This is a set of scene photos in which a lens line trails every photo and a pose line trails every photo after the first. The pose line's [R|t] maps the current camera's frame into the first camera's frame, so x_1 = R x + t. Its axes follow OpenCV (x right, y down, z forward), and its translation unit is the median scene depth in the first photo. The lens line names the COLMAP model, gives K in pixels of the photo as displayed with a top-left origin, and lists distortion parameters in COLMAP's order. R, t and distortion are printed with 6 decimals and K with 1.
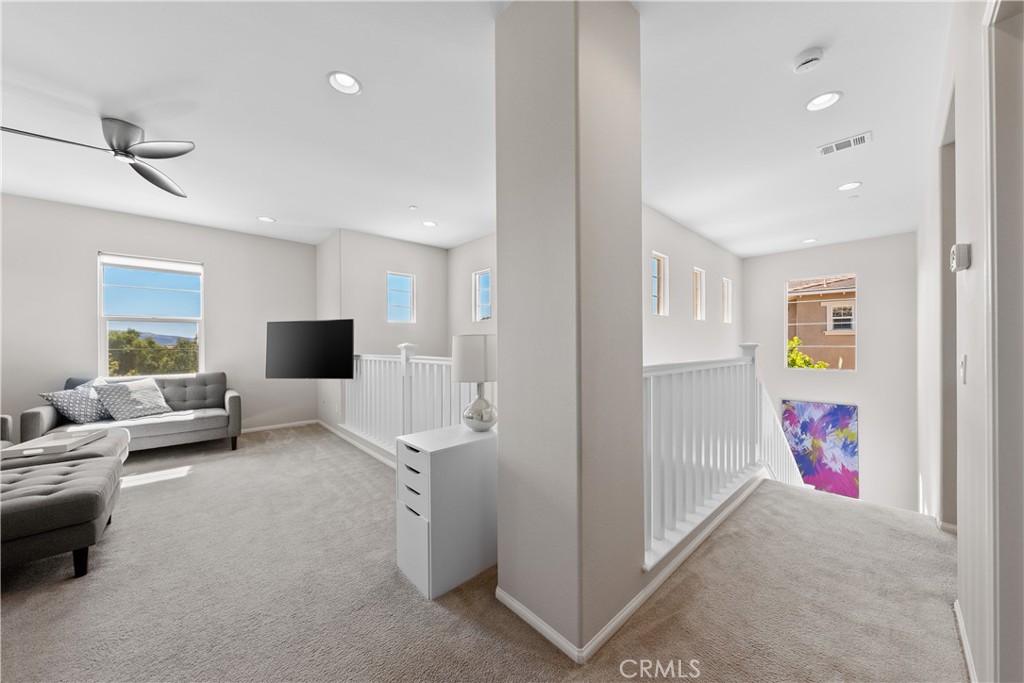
lens RADIAL K [[354.9, 0, 524.1], [0, 354.9, 342.8], [0, 0, 1]] dist [0.005059, -0.000019]
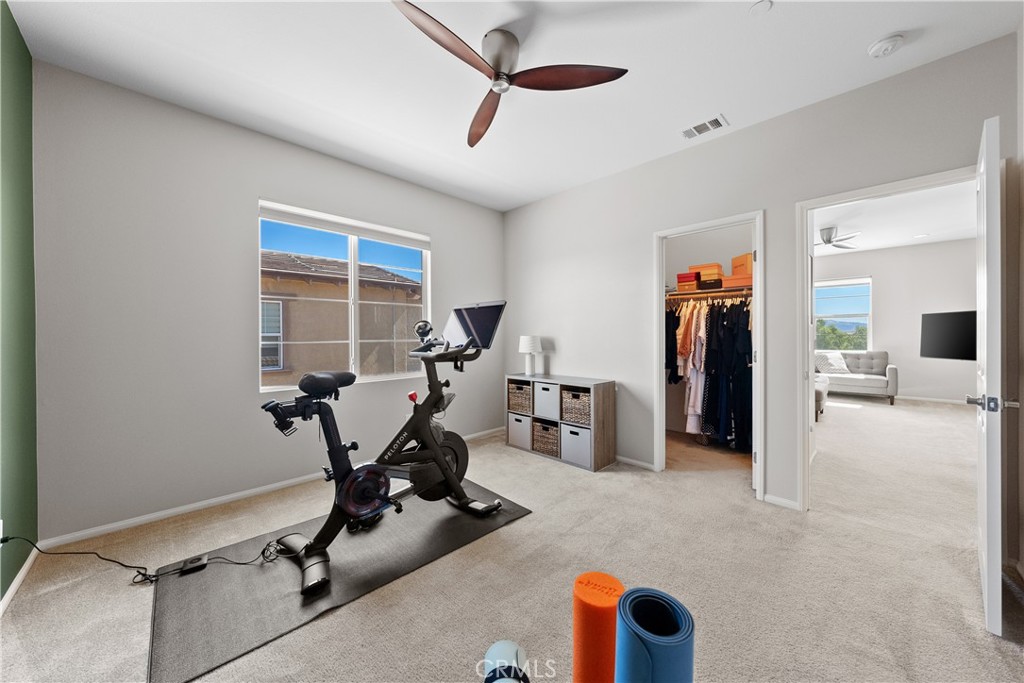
lens RADIAL K [[345.6, 0, 523.4], [0, 345.6, 340.5], [0, 0, 1]] dist [-0.002095, -0.000186]
pose [[0.031316, 0.017535, -0.999356, 0.513639], [0.015147, 0.999723, 0.018016, -0.007201], [0.999395, -0.015701, 0.031042, -0.515897]]
